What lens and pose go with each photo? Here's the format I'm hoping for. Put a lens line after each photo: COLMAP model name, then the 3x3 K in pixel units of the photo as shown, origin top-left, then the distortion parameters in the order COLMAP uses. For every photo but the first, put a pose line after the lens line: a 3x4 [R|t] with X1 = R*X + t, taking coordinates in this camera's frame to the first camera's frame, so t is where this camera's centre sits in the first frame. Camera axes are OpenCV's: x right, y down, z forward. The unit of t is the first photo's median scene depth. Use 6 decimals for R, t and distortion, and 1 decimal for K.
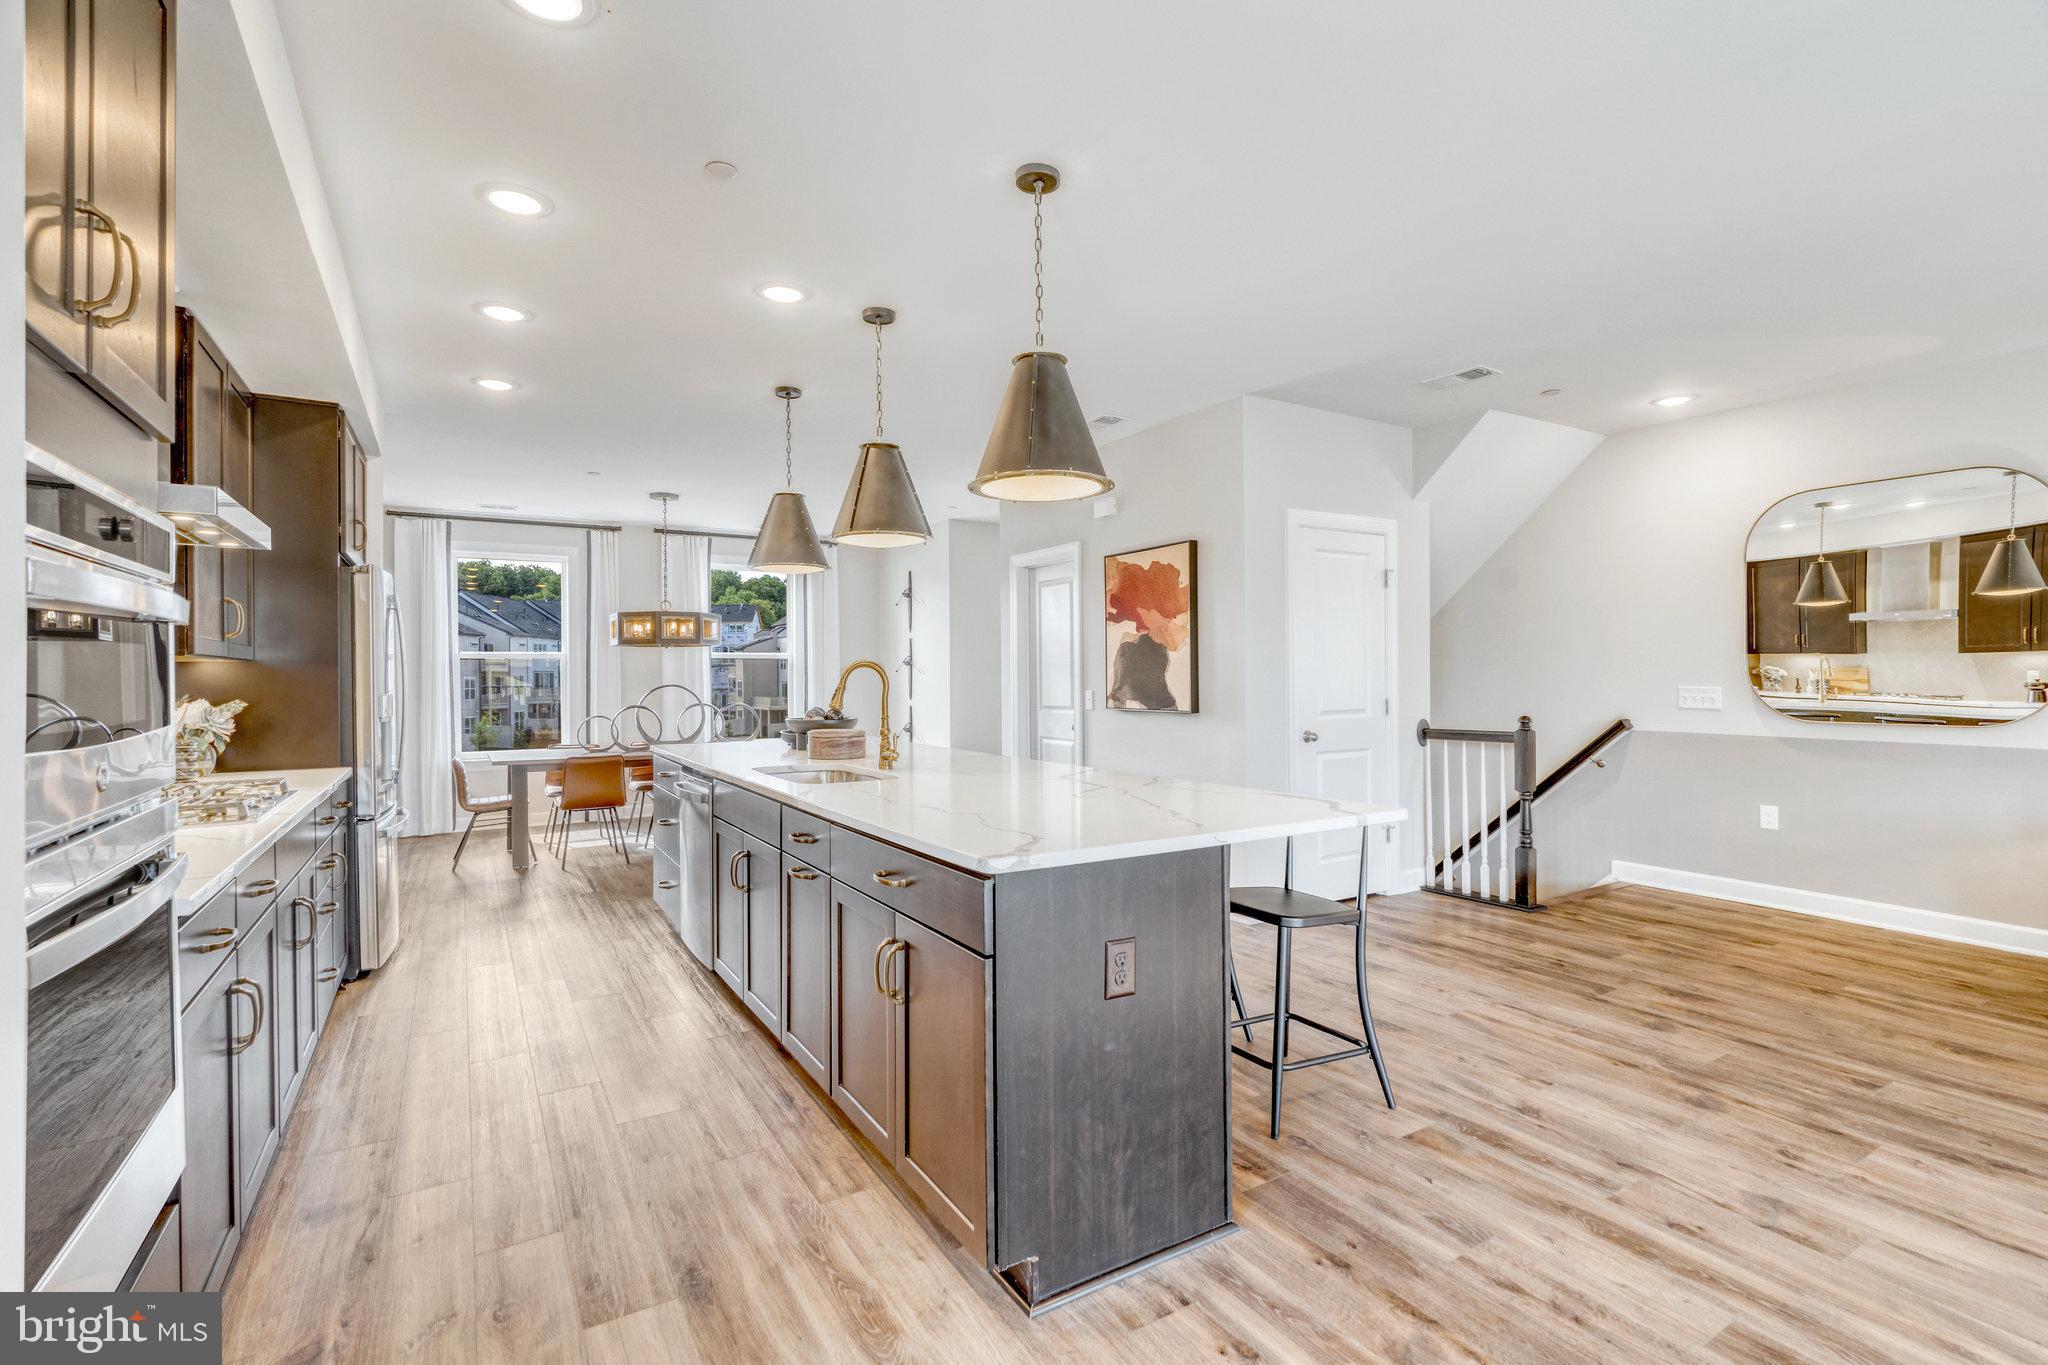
lens RADIAL K [[938.8, 0, 1043.7], [0, 938.8, 677.6], [0, 0, 1]] dist [-0.007042, 0.002467]
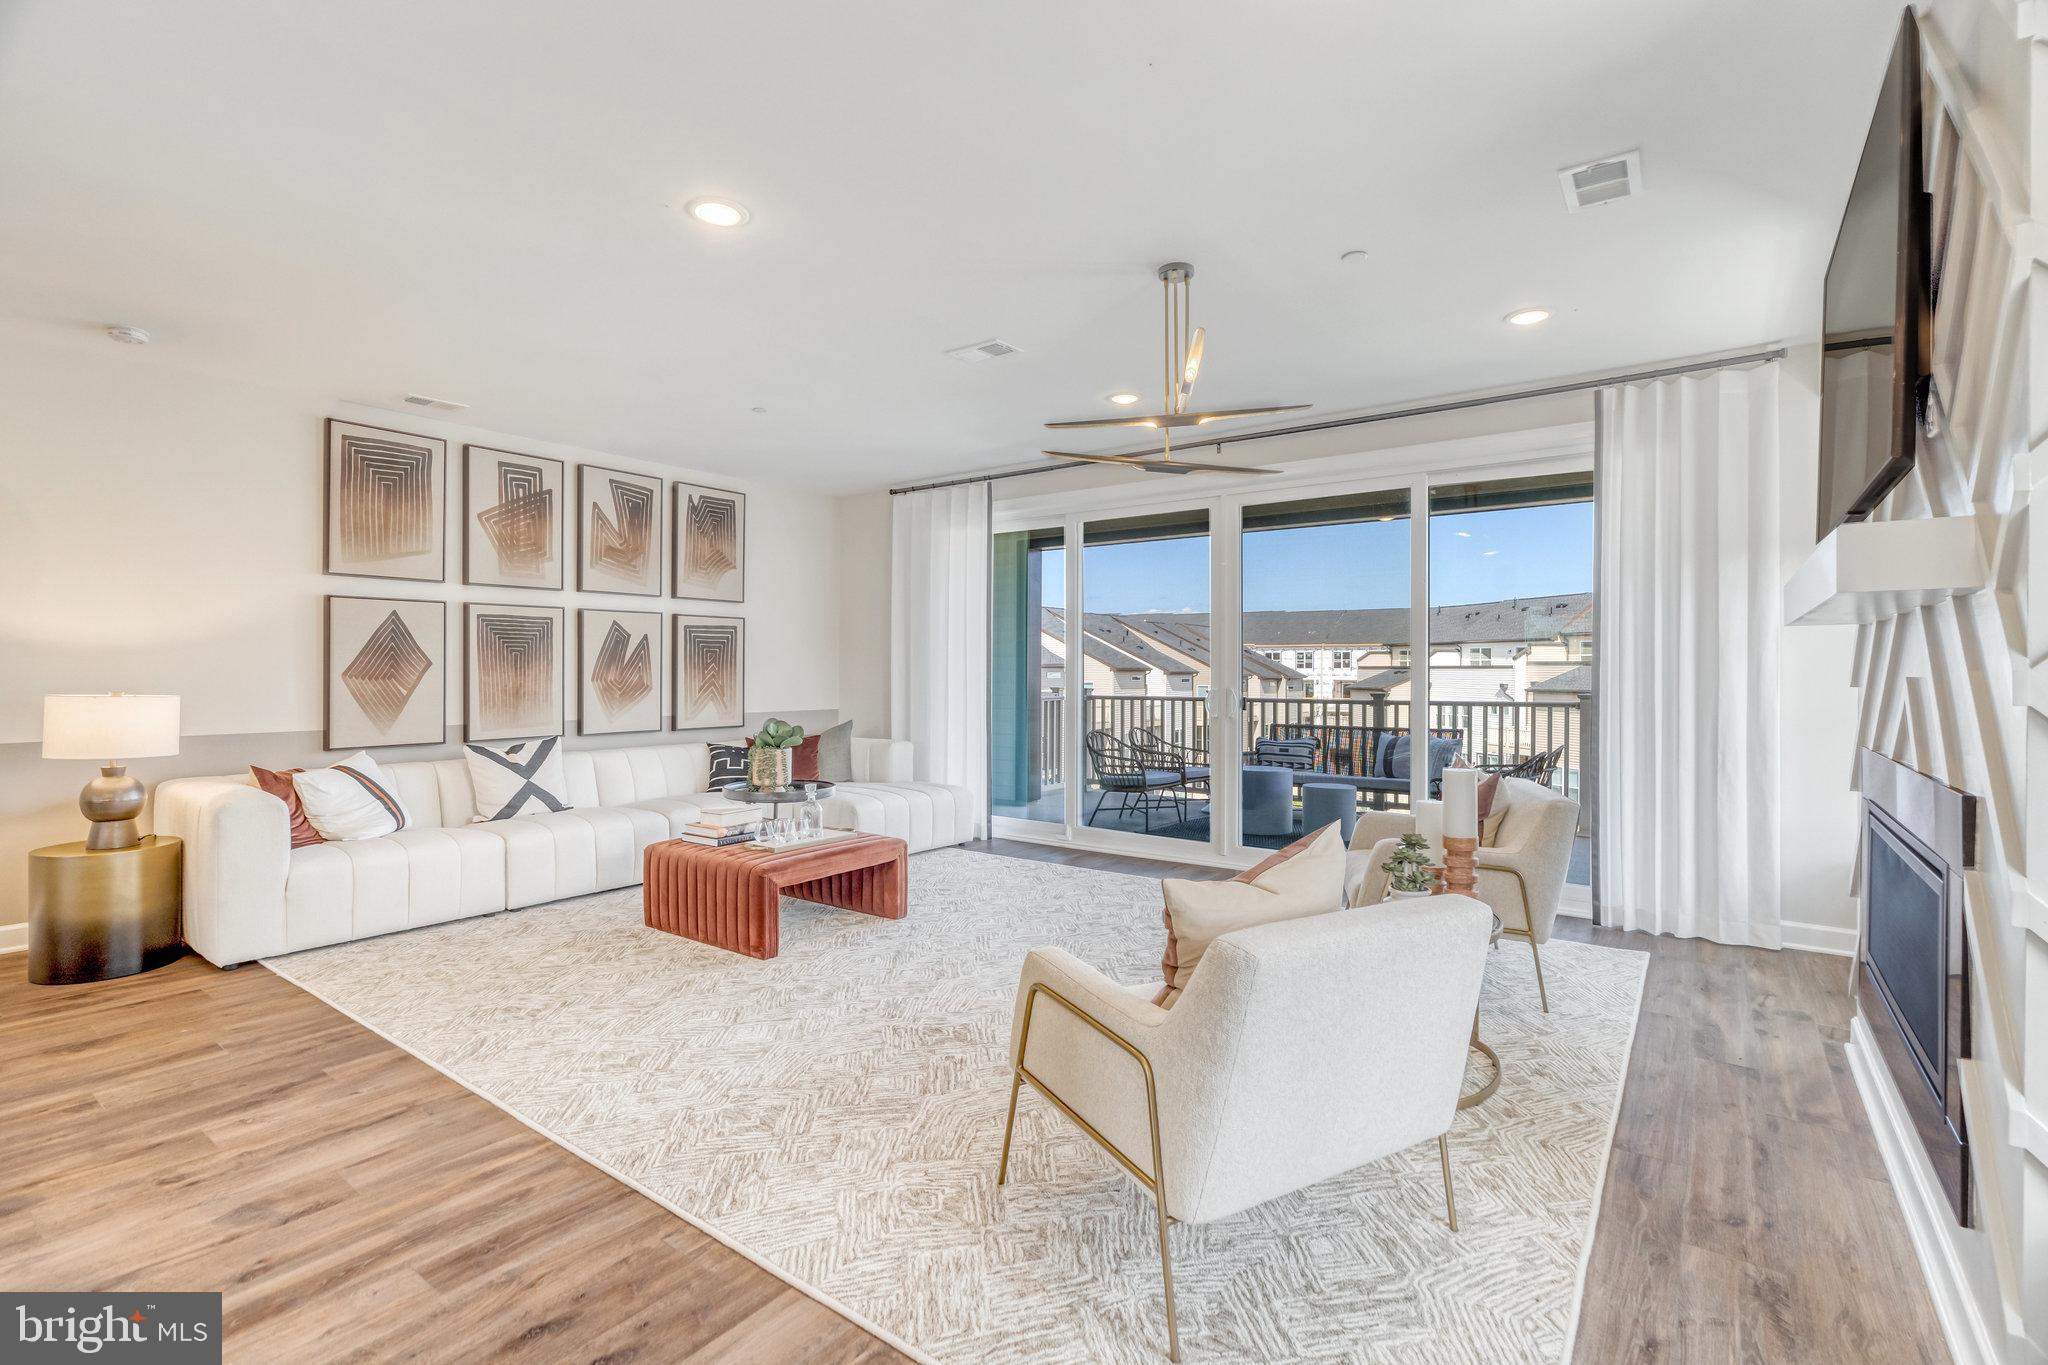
lens RADIAL K [[938.8, 0, 1016.4], [0, 938.8, 670.2], [0, 0, 1]] dist [-0.007042, 0.002467]
pose [[-0.370083, 0.006730, 0.928974, -0.273697], [0.005749, 0.999971, -0.004954, 0.014883], [-0.928981, 0.003507, -0.370111, 0.427244]]
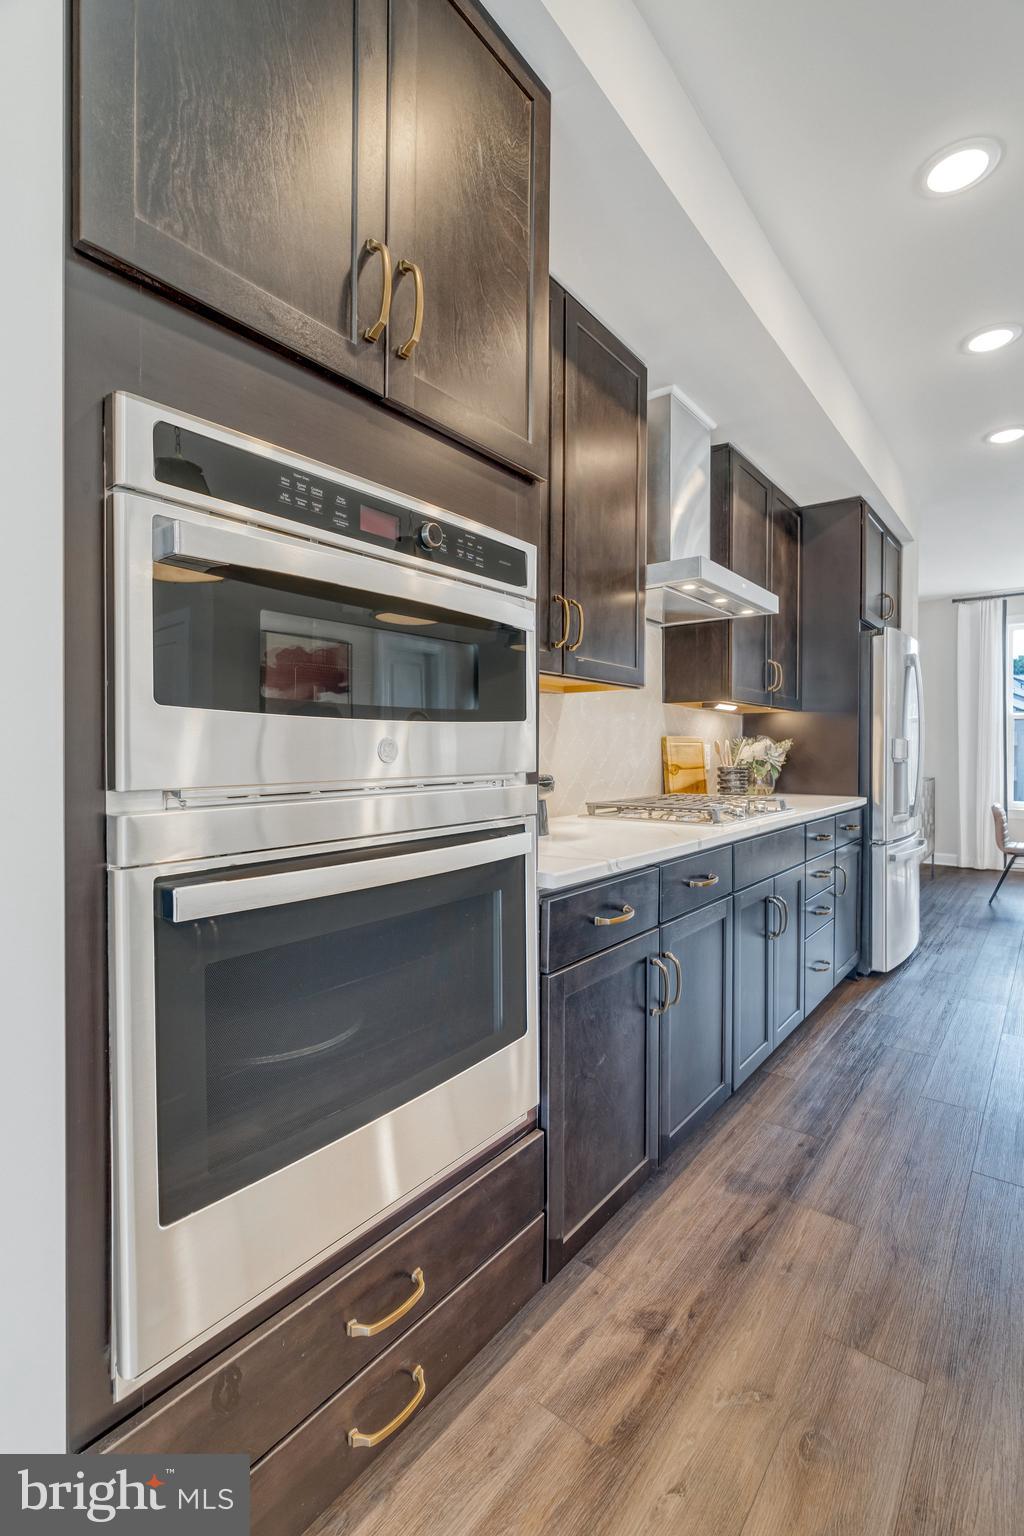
lens RADIAL K [[704.1, 0, 504.8], [0, 704.1, 757.7], [0, 0, 1]] dist [-0.007042, 0.002467]
pose [[0.333293, 0.019972, -0.942612, -0.055433], [-0.007391, 0.999800, 0.018570, 0.035604], [0.942794, 0.000777, 0.333374, 0.304815]]
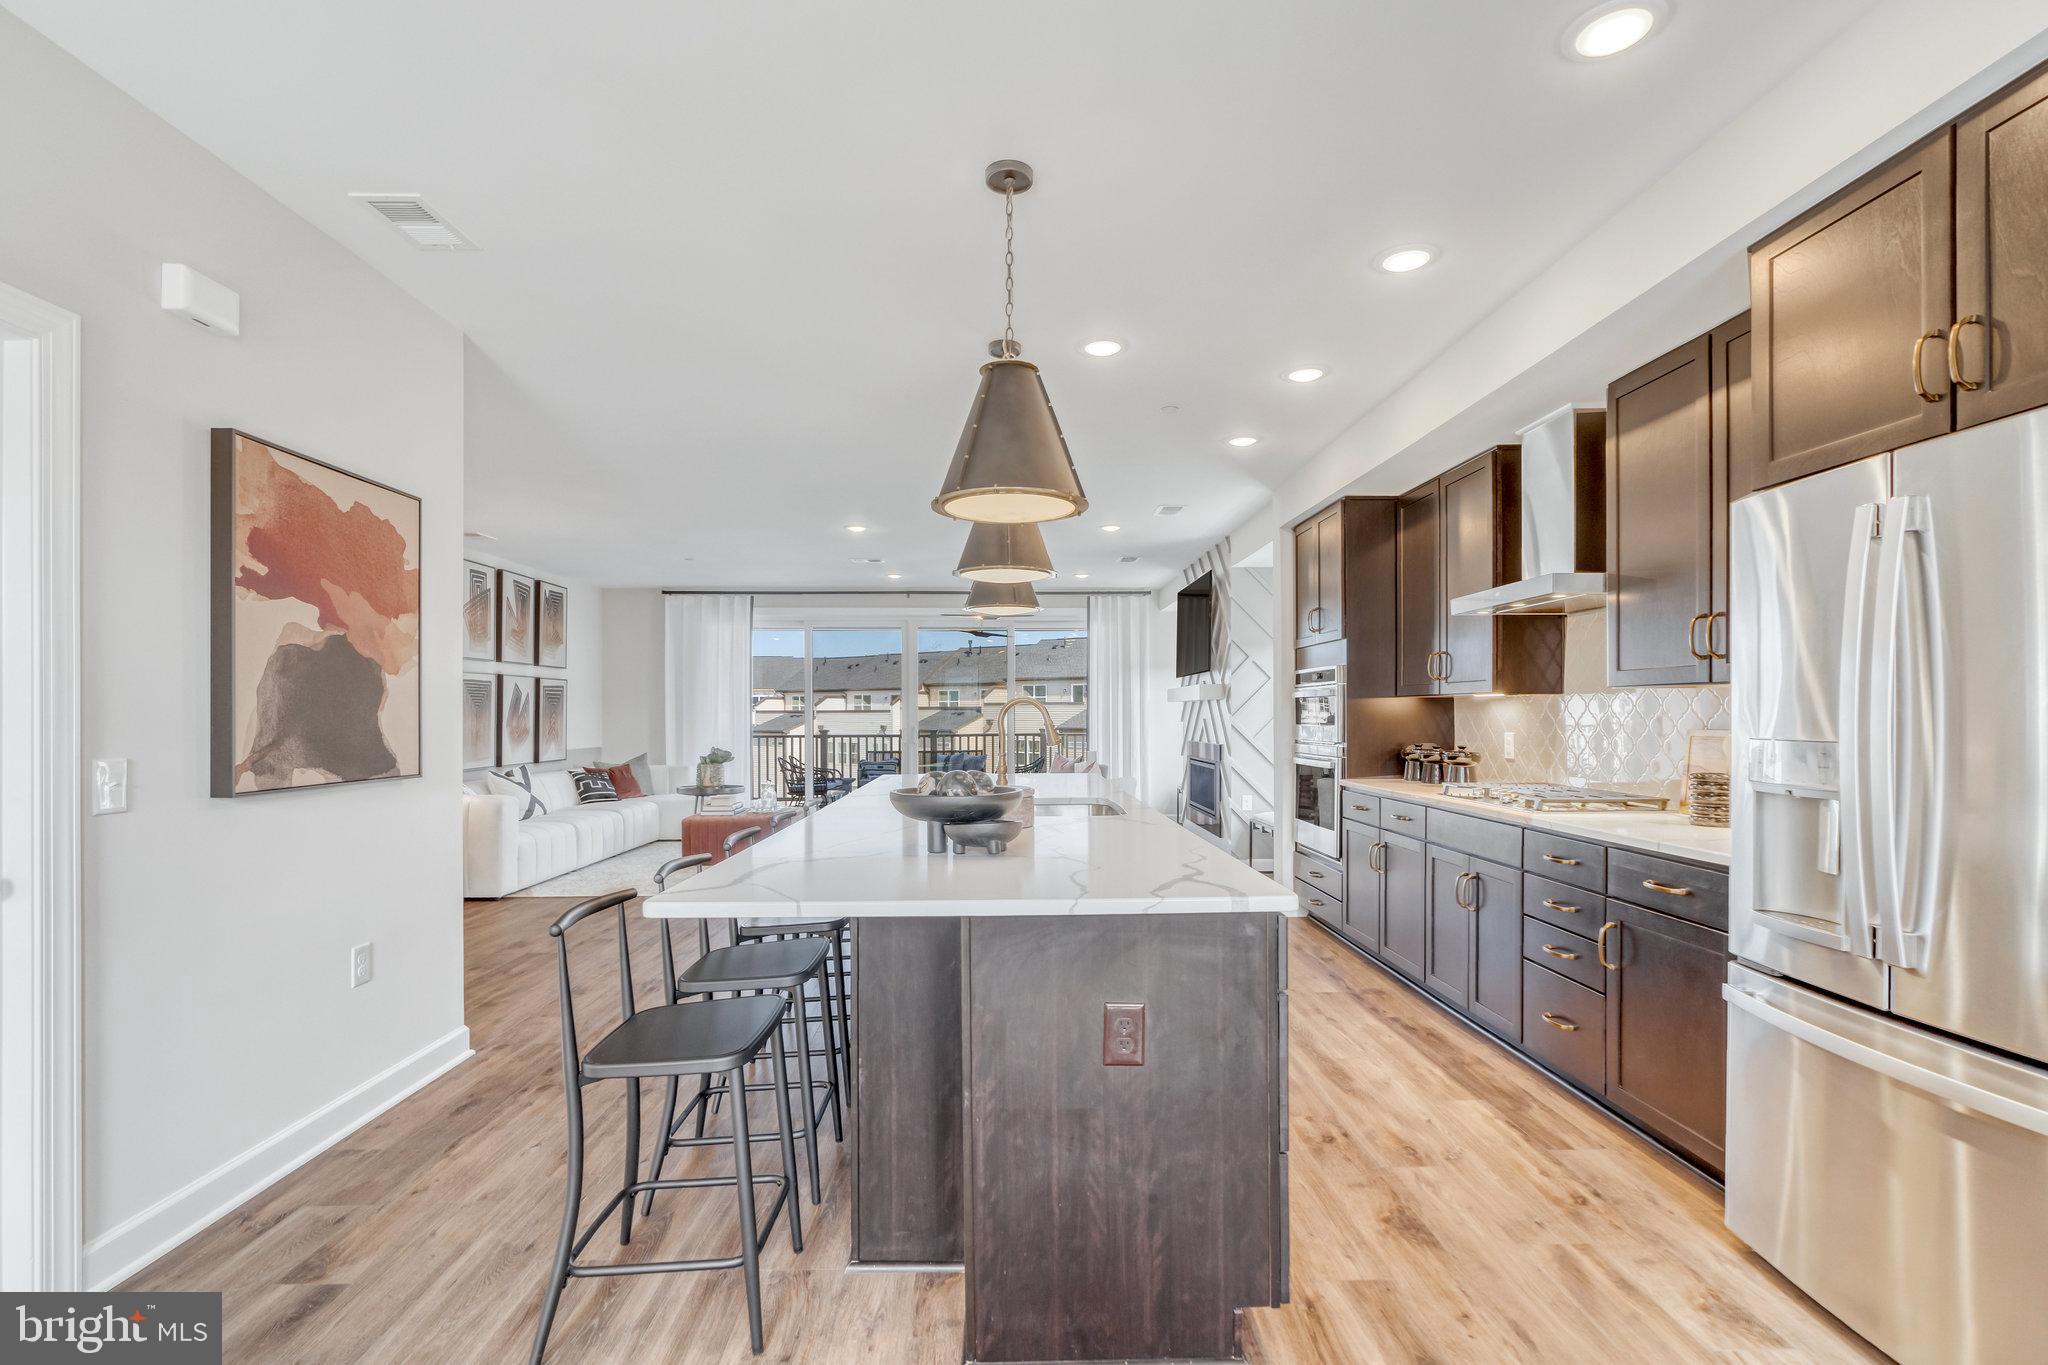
lens RADIAL K [[938.8, 0, 1025.1], [0, 938.8, 712.1], [0, 0, 1]] dist [-0.007042, 0.002467]
pose [[-0.861645, 0.010016, 0.507413, -0.757687], [0.010827, 0.999940, -0.001353, -0.000021], [-0.507396, 0.004328, -0.861702, 2.013185]]
